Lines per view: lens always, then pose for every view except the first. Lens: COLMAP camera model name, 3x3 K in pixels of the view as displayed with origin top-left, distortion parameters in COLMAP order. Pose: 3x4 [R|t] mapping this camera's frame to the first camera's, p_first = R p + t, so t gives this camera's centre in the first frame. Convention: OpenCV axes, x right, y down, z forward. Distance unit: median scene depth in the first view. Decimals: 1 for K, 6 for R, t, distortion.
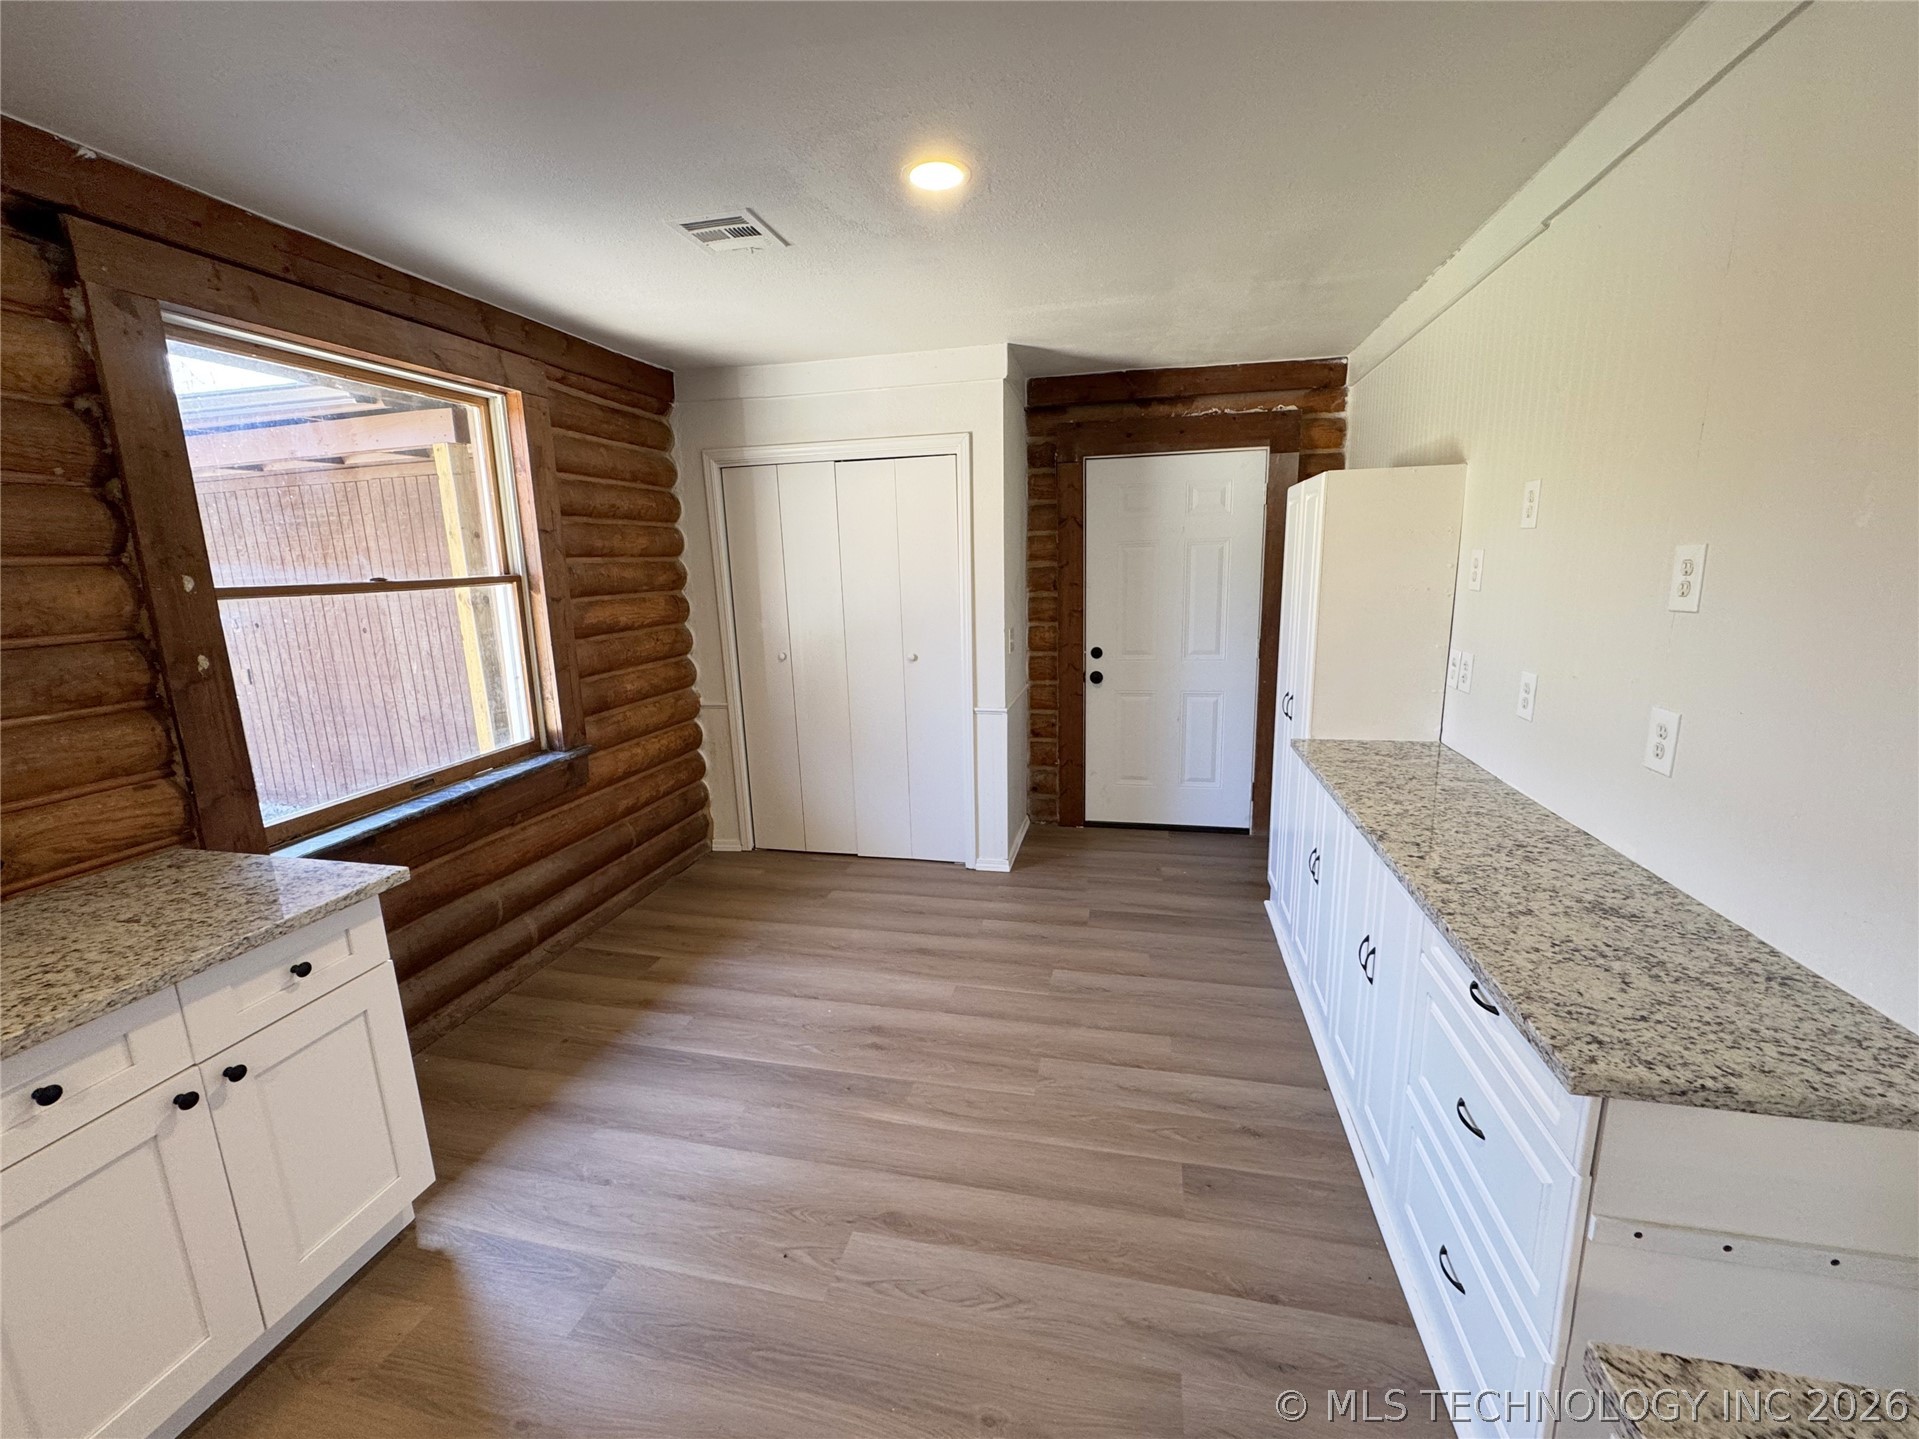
lens RADIAL K [[786.2, 0, 954.0], [0, 786.2, 718.4], [0, 0, 1]] dist [-0.002093, 0.000680]
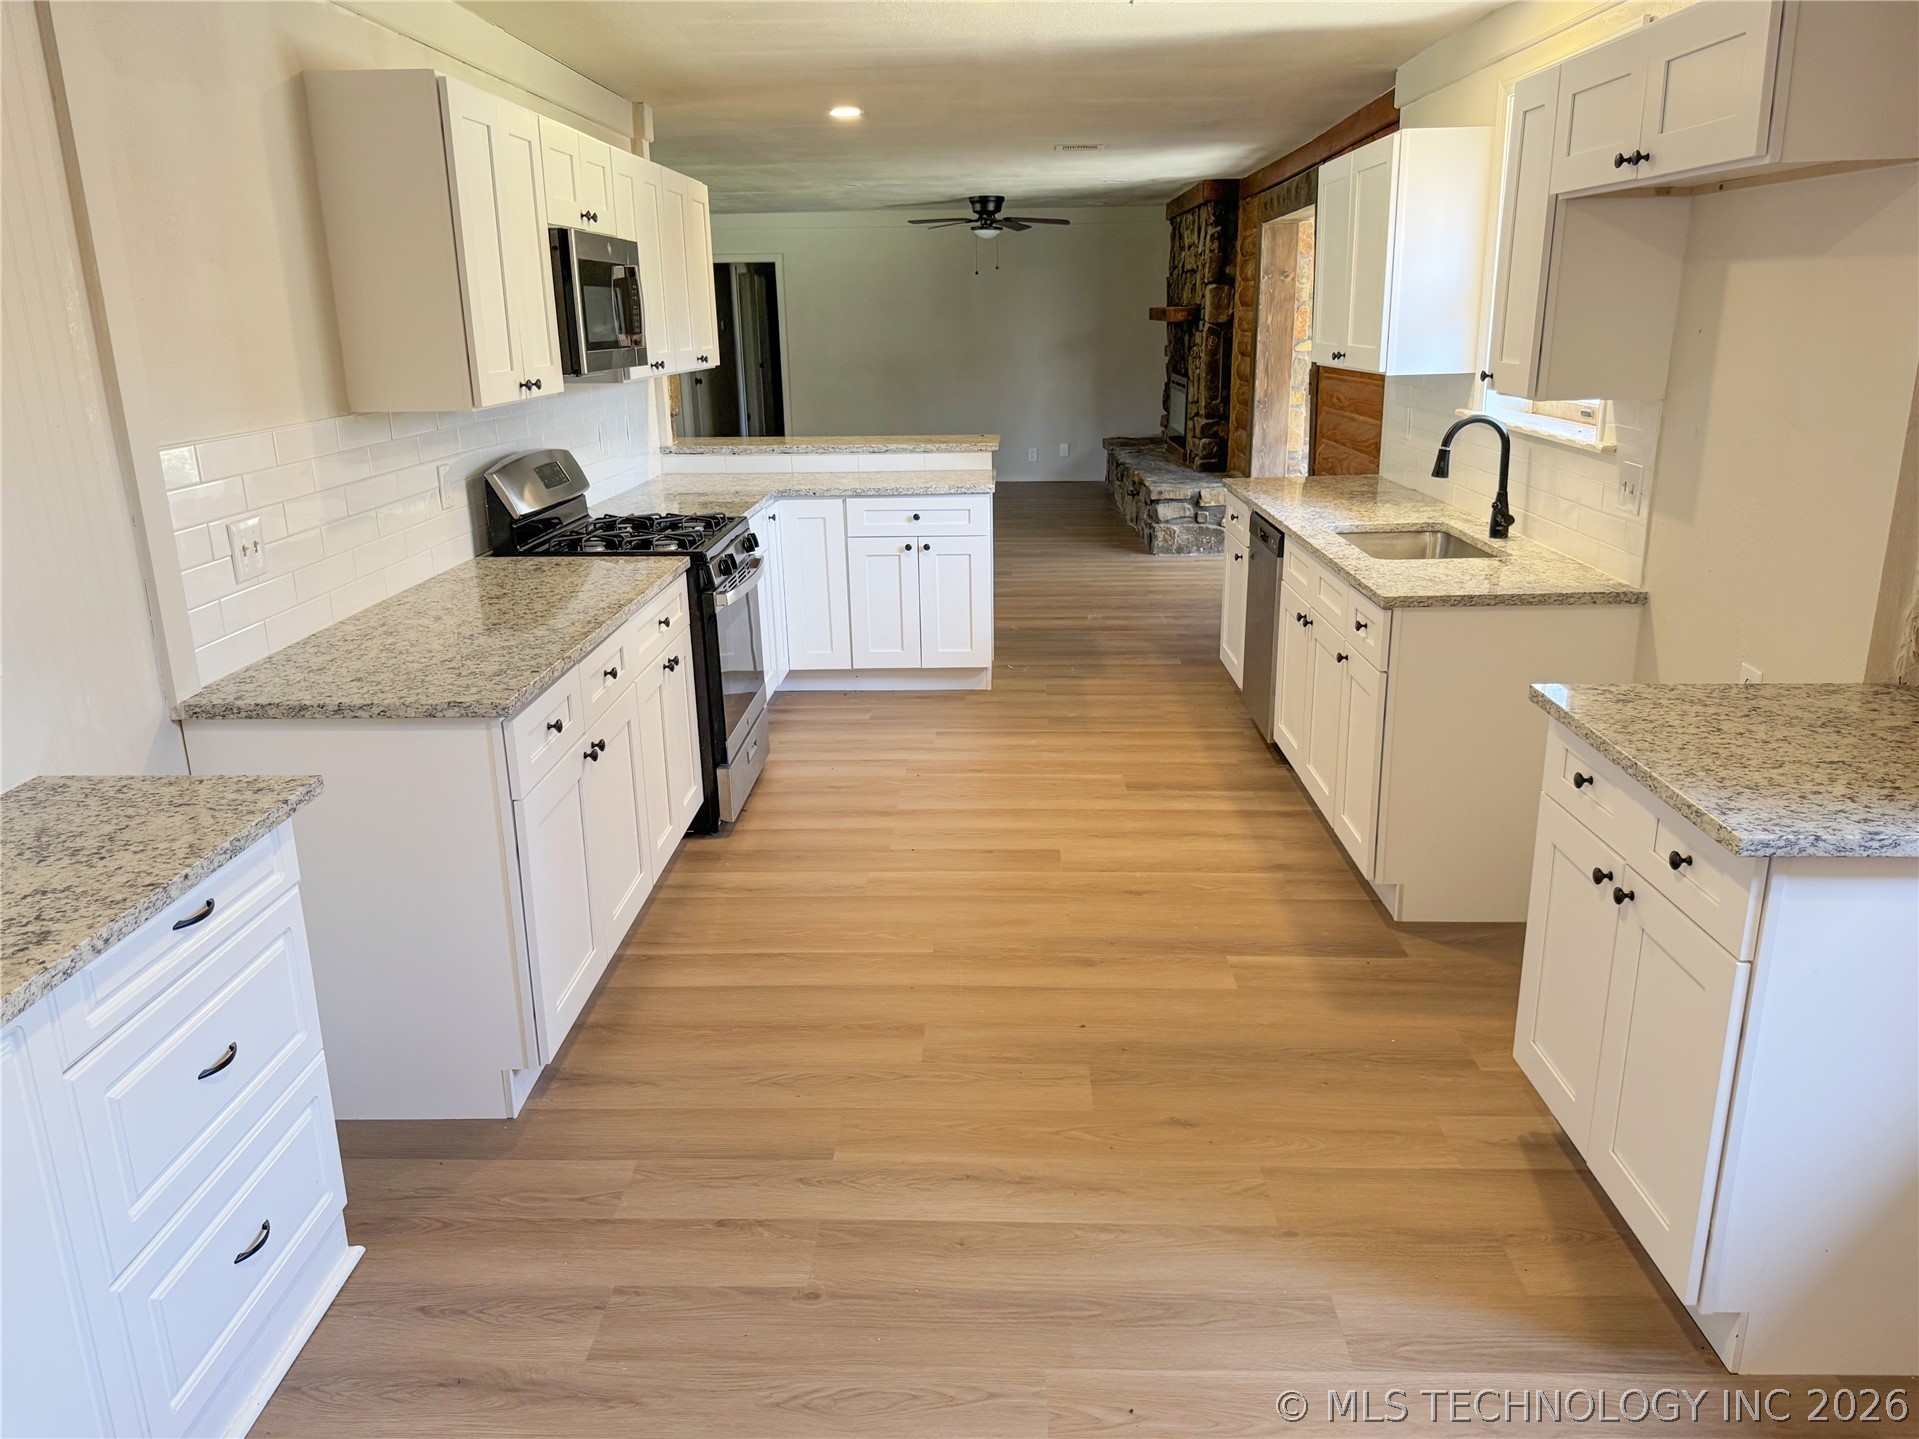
lens RADIAL K [[1393.1, 0, 959.5], [0, 1393.1, 719.5], [0, 0, 1]] dist [-0.001831, -0.000822]
pose [[-0.978770, 0.096536, -0.180802, 0.086740], [0.000556, 0.883380, 0.468657, -0.394624], [0.204959, 0.458607, -0.864680, 1.749674]]
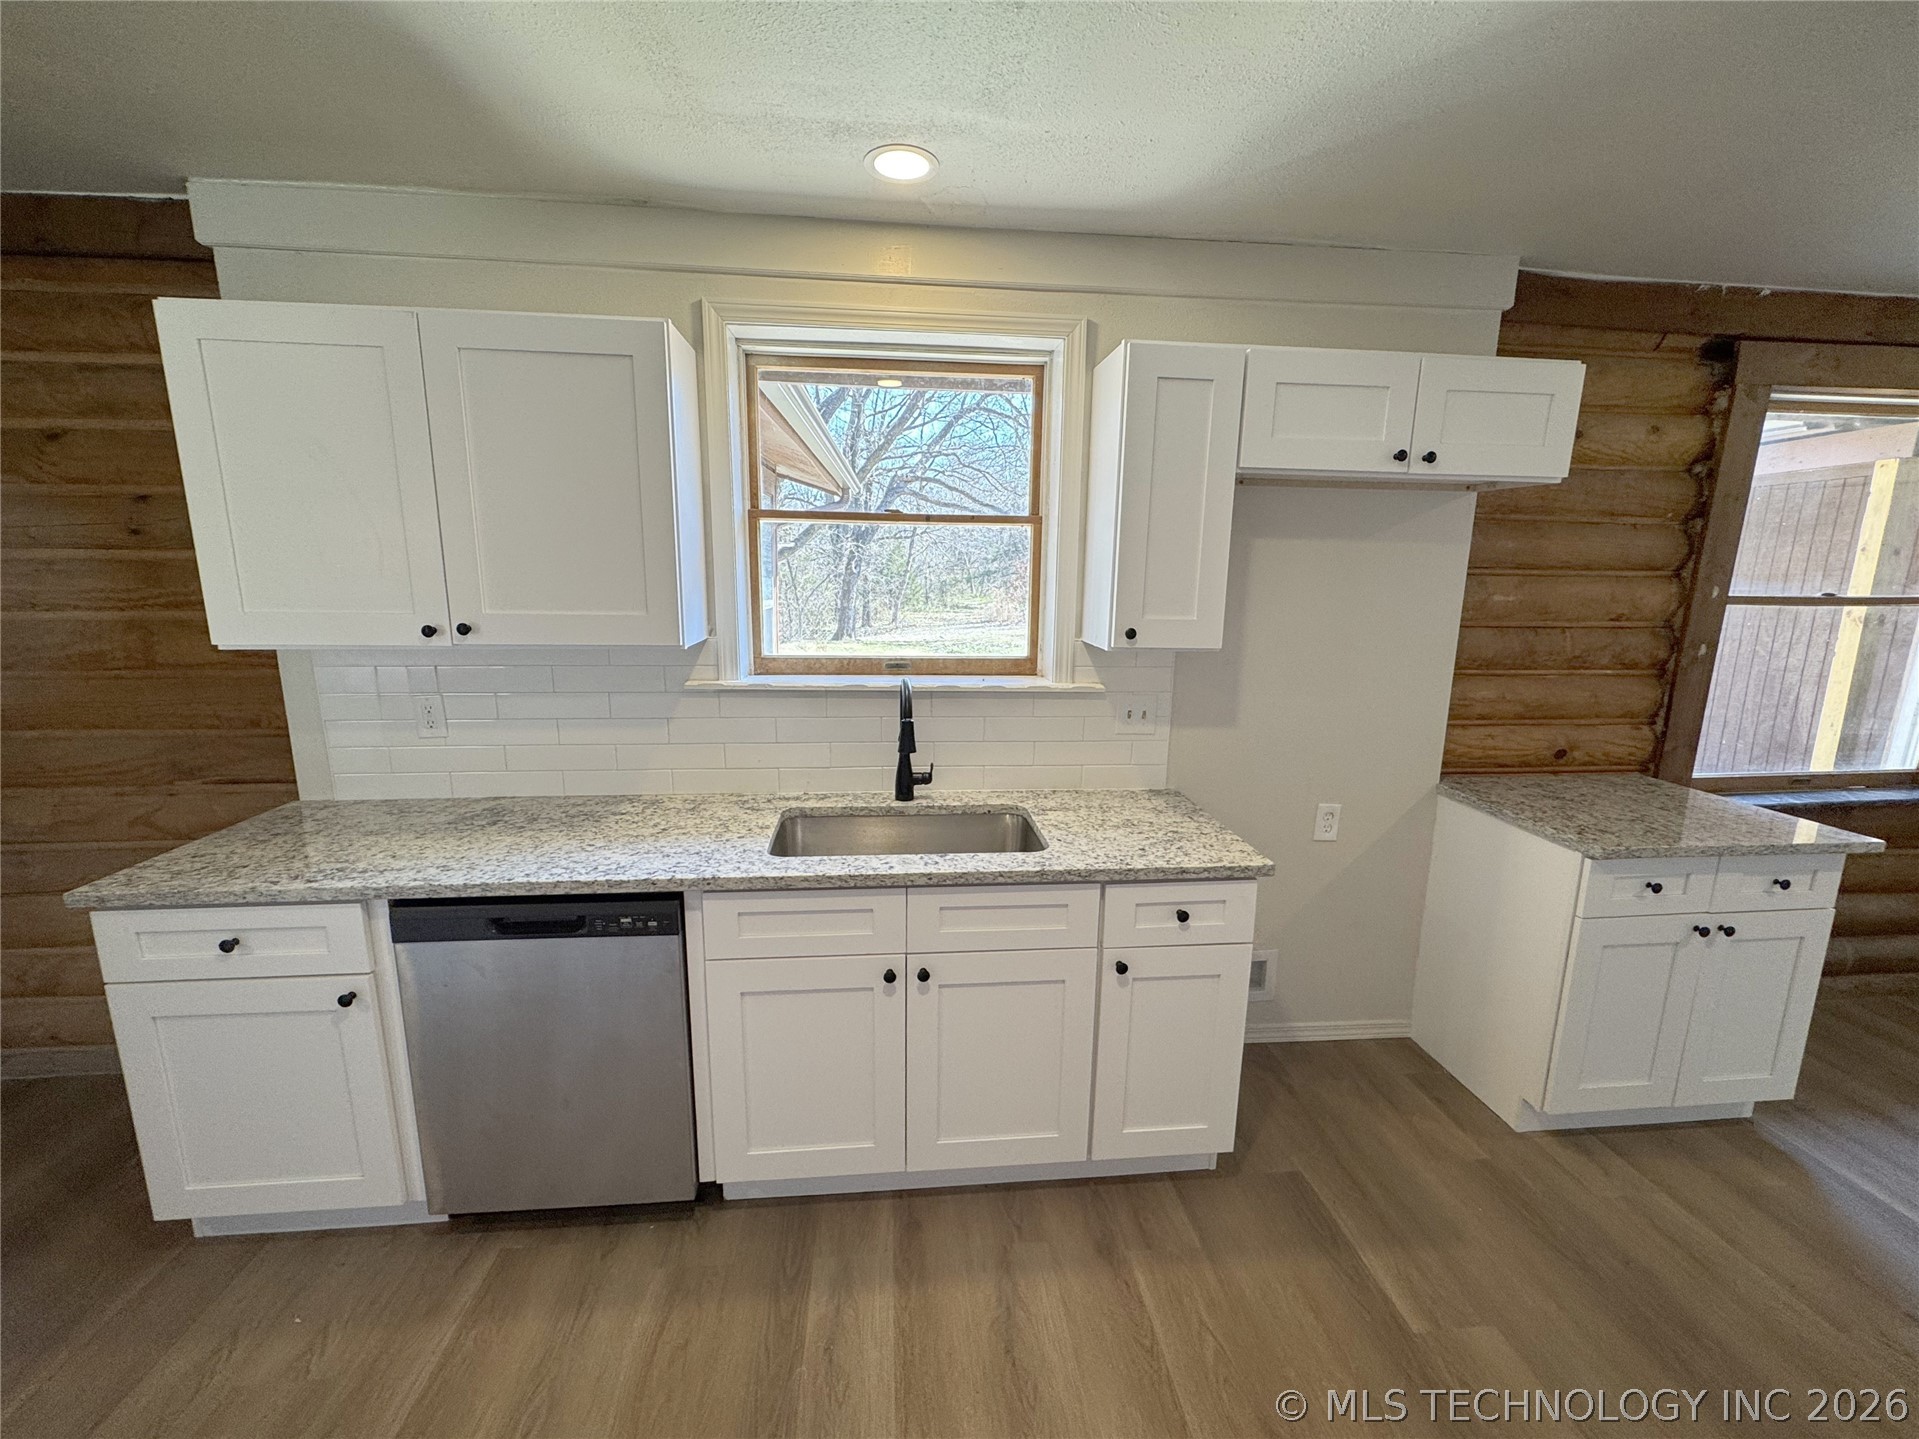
lens RADIAL K [[786.2, 0, 954.0], [0, 786.2, 718.4], [0, 0, 1]] dist [-0.002093, 0.000680]
pose [[0.318409, 0.207105, -0.925053, -0.087334], [-0.210326, 0.966955, 0.144090, 0.133577], [0.924326, 0.148683, 0.351446, -0.732282]]
